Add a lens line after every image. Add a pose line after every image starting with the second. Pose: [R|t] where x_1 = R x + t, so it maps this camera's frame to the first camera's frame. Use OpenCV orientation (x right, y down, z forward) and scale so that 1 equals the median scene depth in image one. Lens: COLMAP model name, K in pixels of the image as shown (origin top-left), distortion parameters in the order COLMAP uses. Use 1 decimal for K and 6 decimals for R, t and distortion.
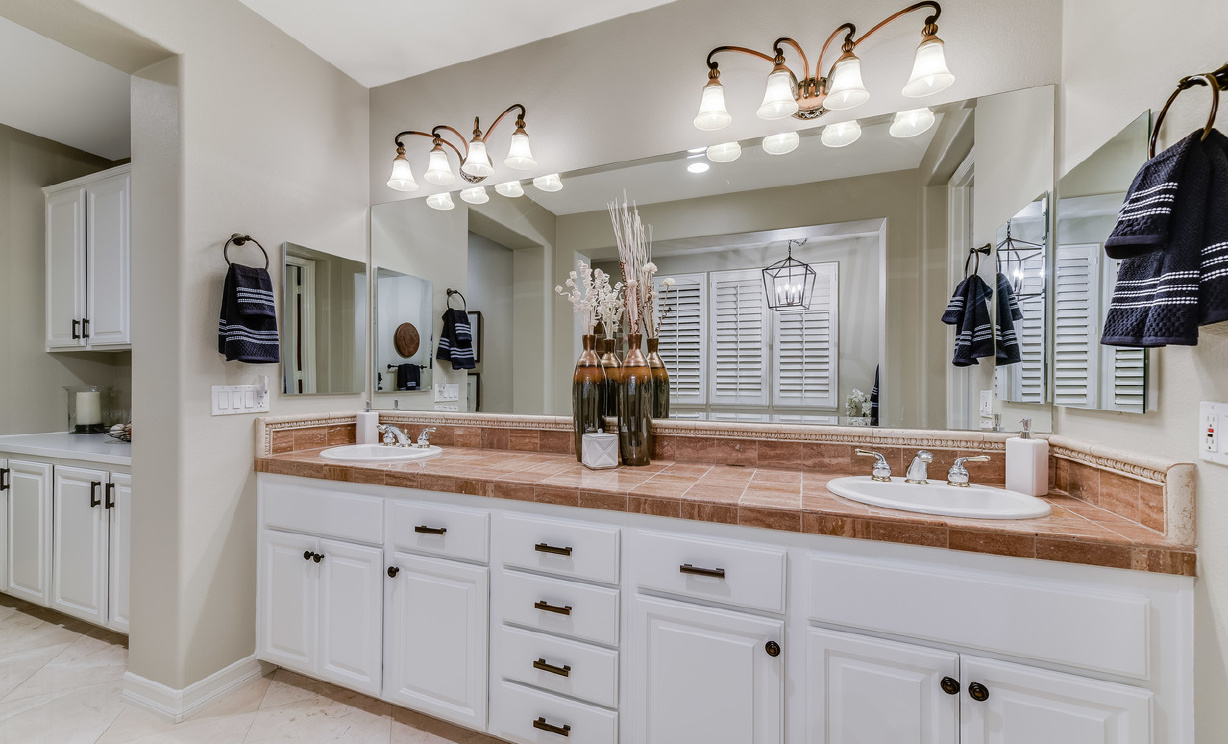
lens RADIAL K [[496.3, 0, 617.2], [0, 496.3, 390.1], [0, 0, 1]] dist [-0.001079, -0.000216]
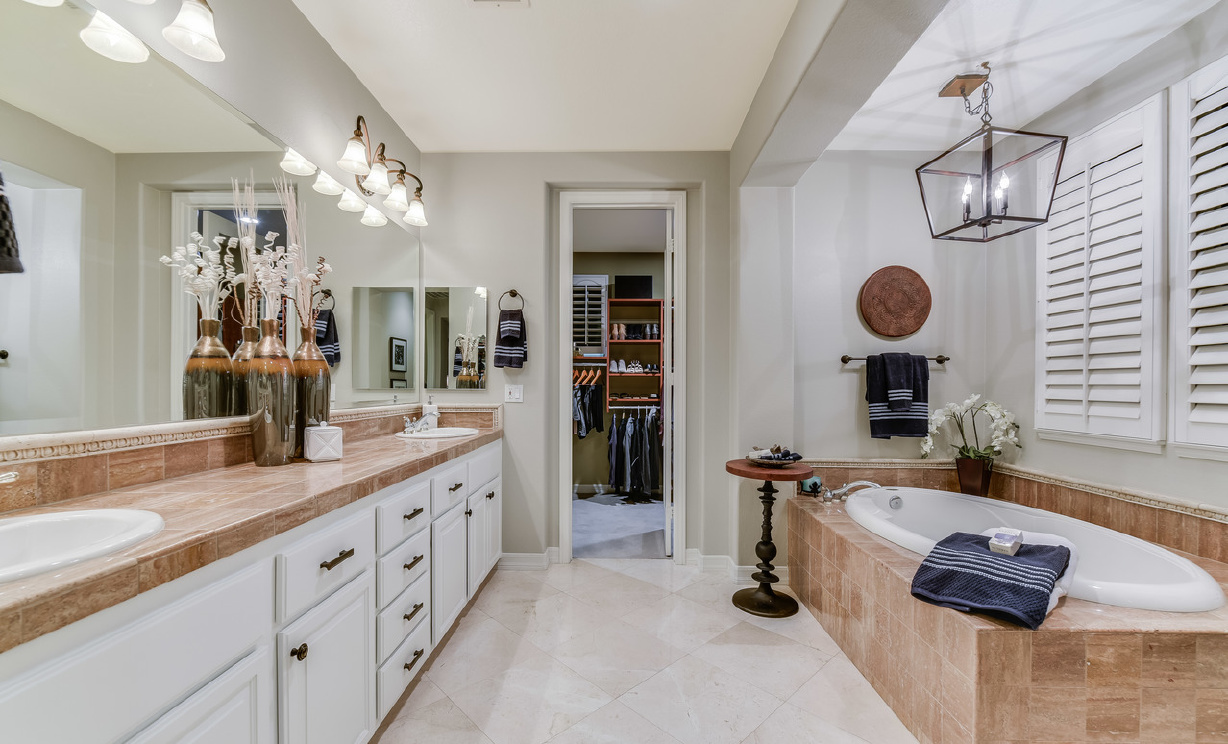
lens RADIAL K [[496.3, 0, 617.2], [0, 496.3, 390.1], [0, 0, 1]] dist [-0.001079, -0.000216]
pose [[-0.345546, -0.016732, 0.938253, -1.184430], [0.014291, 0.999631, 0.023090, -0.002732], [-0.938293, 0.021387, -0.345179, 0.783481]]
